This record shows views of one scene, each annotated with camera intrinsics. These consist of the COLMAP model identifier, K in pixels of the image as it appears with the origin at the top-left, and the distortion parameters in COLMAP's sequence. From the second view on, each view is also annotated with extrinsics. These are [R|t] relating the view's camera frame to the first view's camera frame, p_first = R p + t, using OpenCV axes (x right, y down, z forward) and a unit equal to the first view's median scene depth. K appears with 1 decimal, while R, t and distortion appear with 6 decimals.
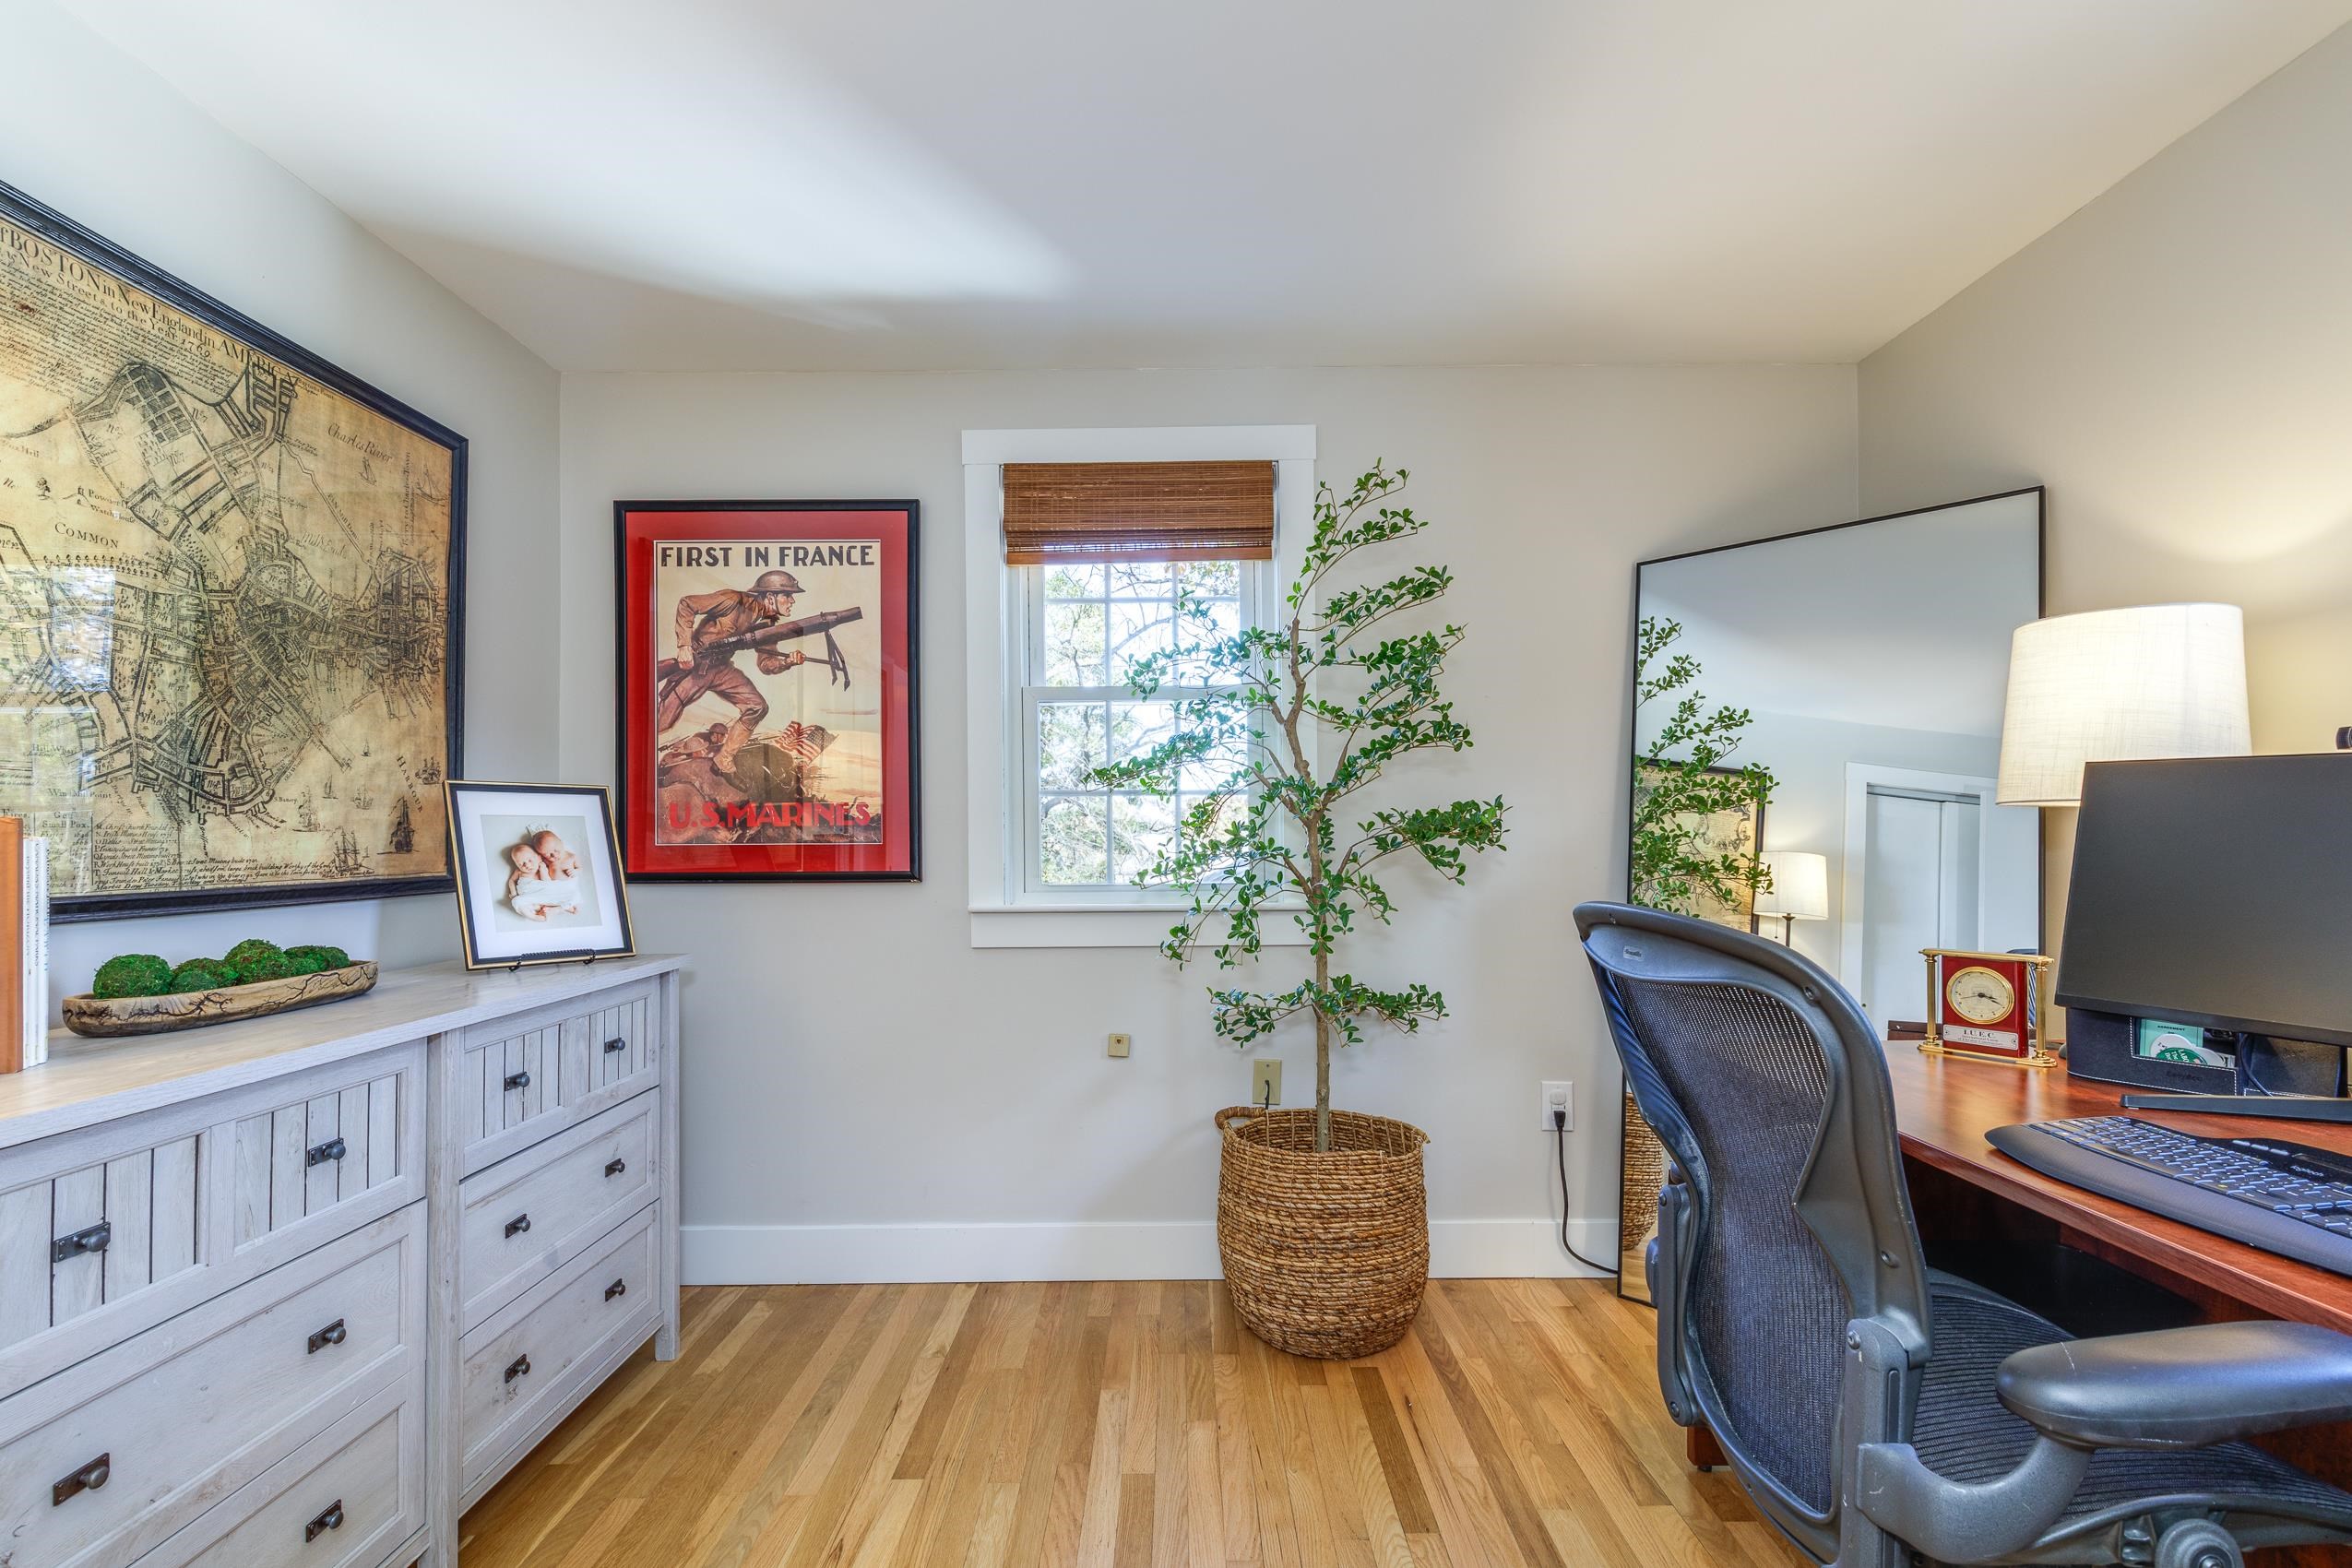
lens RADIAL K [[1110.3, 0, 1144.1], [0, 1110.3, 831.6], [0, 0, 1]] dist [0.010046, -0.000281]
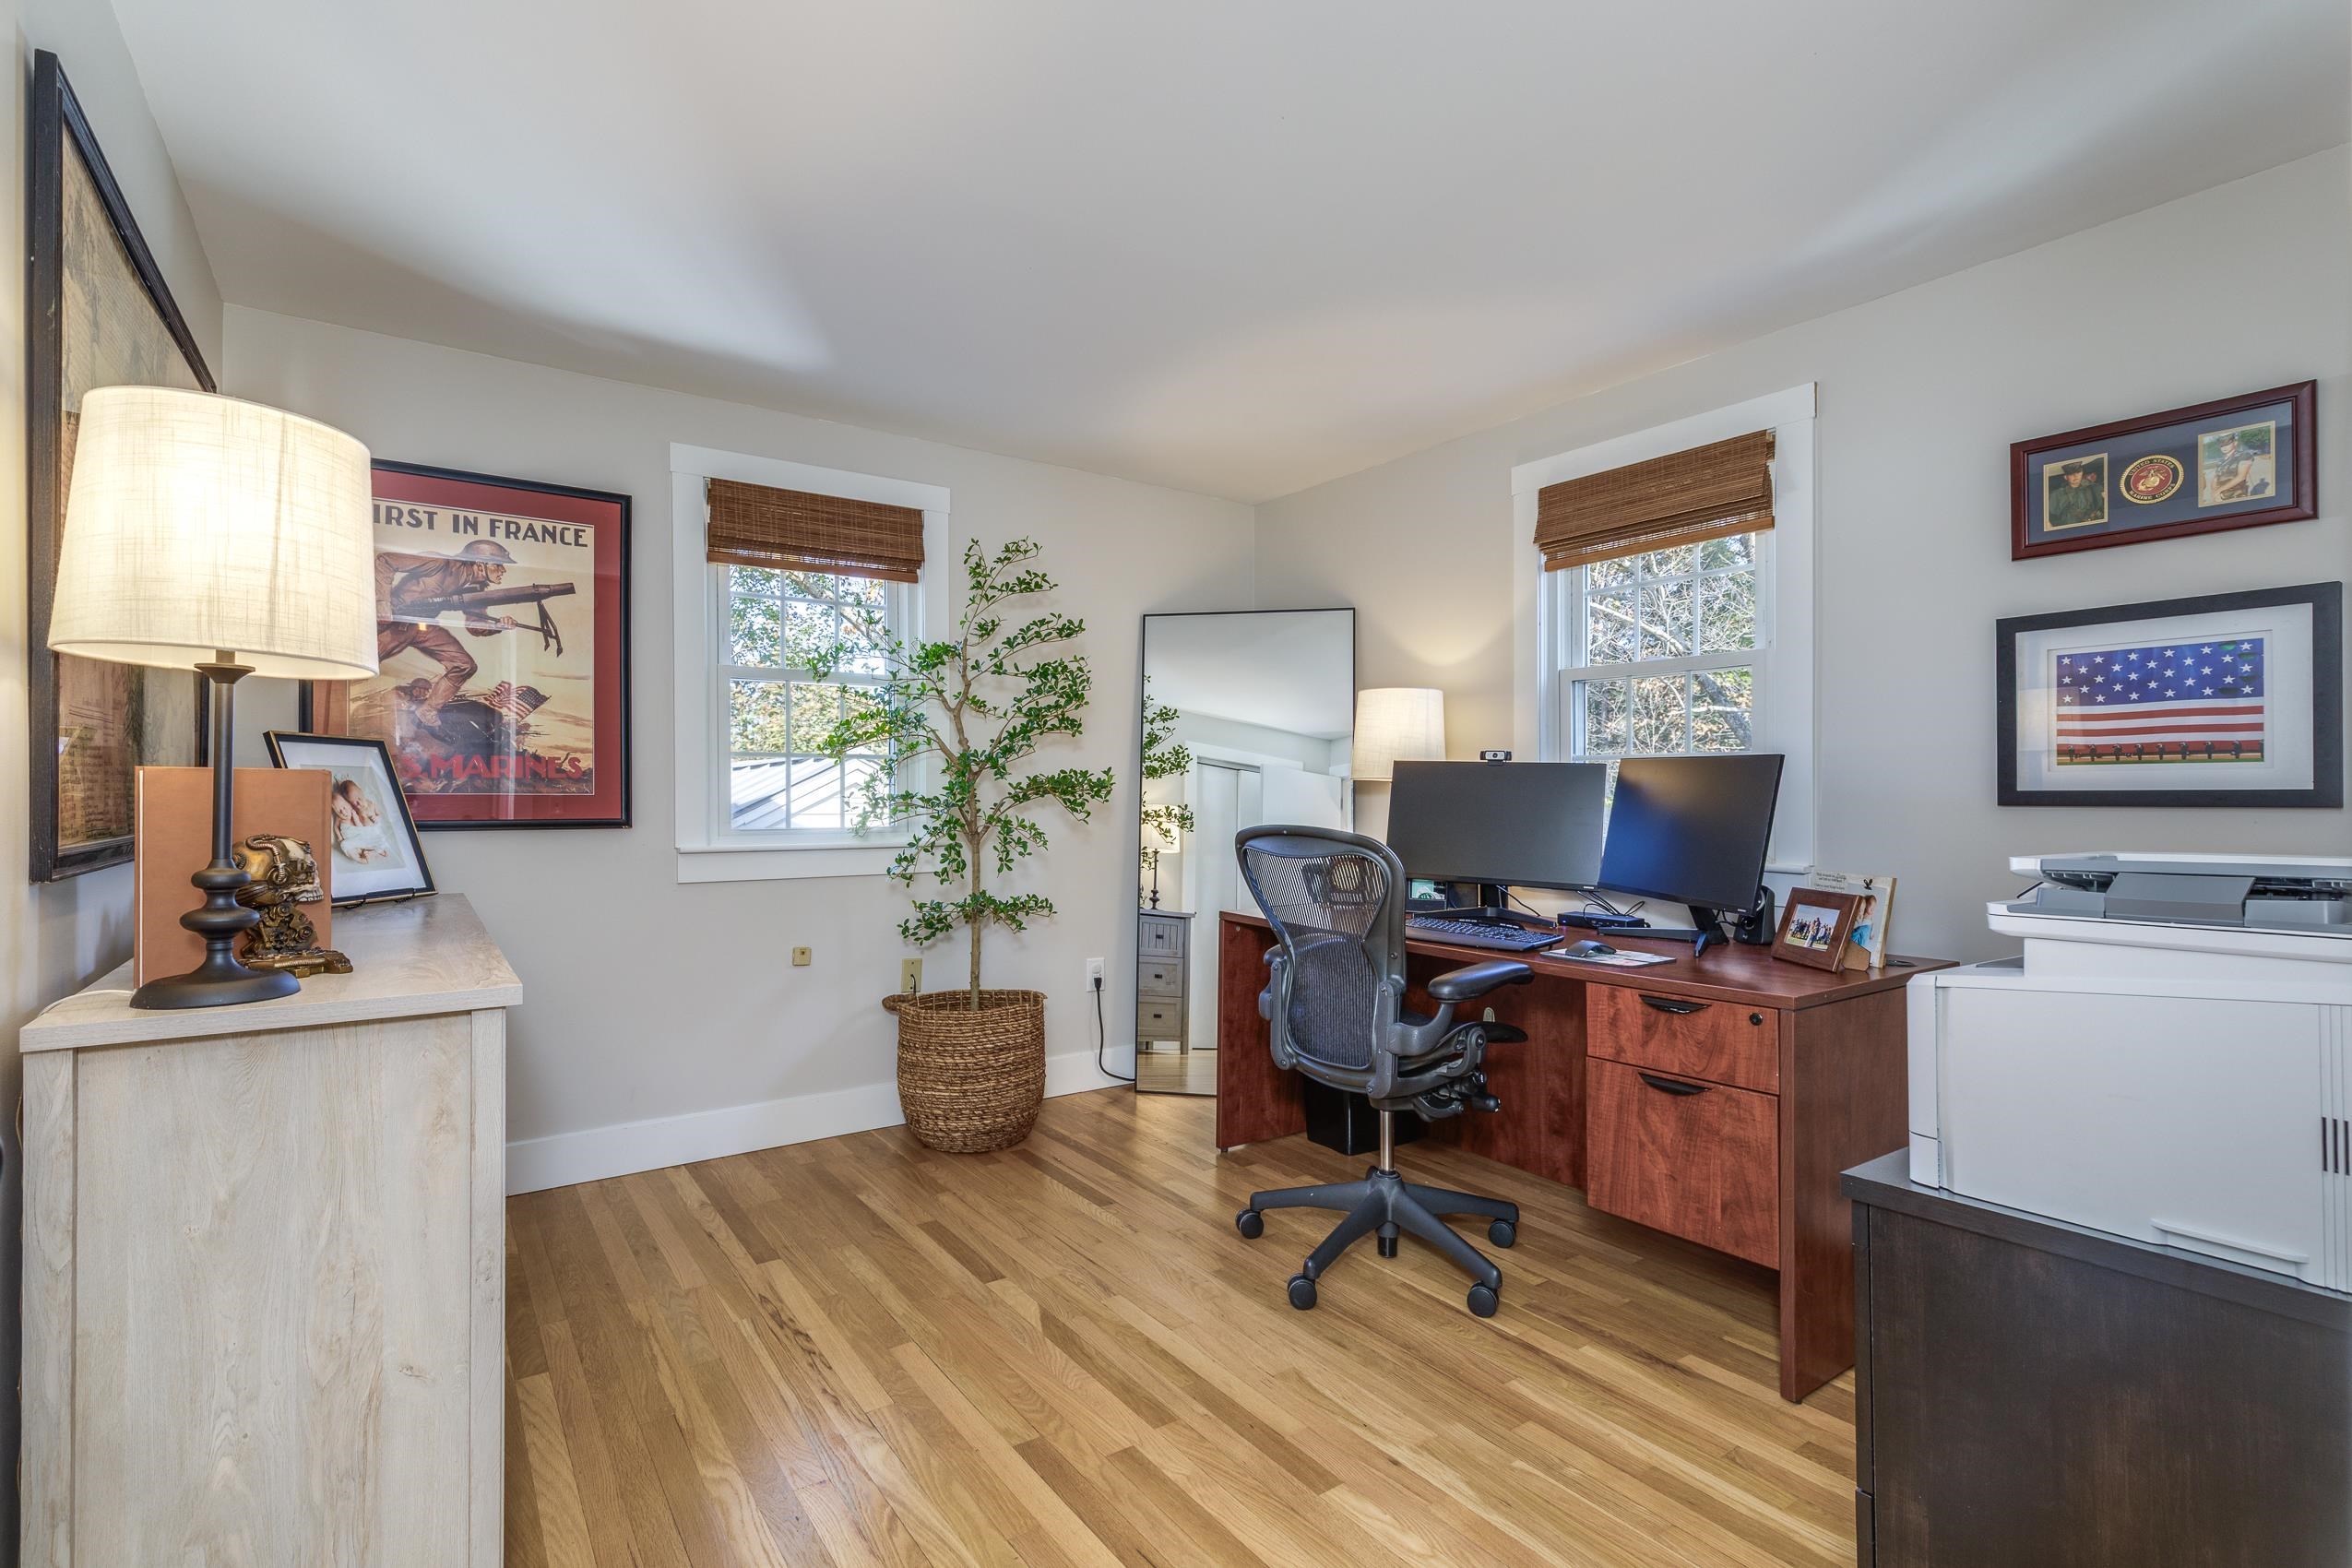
lens RADIAL K [[1110.3, 0, 1174.0], [0, 1110.3, 784.8], [0, 0, 1]] dist [0.010046, -0.000281]
pose [[0.811576, 0.013196, 0.584098, -0.437402], [-0.012934, 0.999906, -0.004618, -0.001320], [-0.584104, -0.003807, 0.811670, -0.279503]]
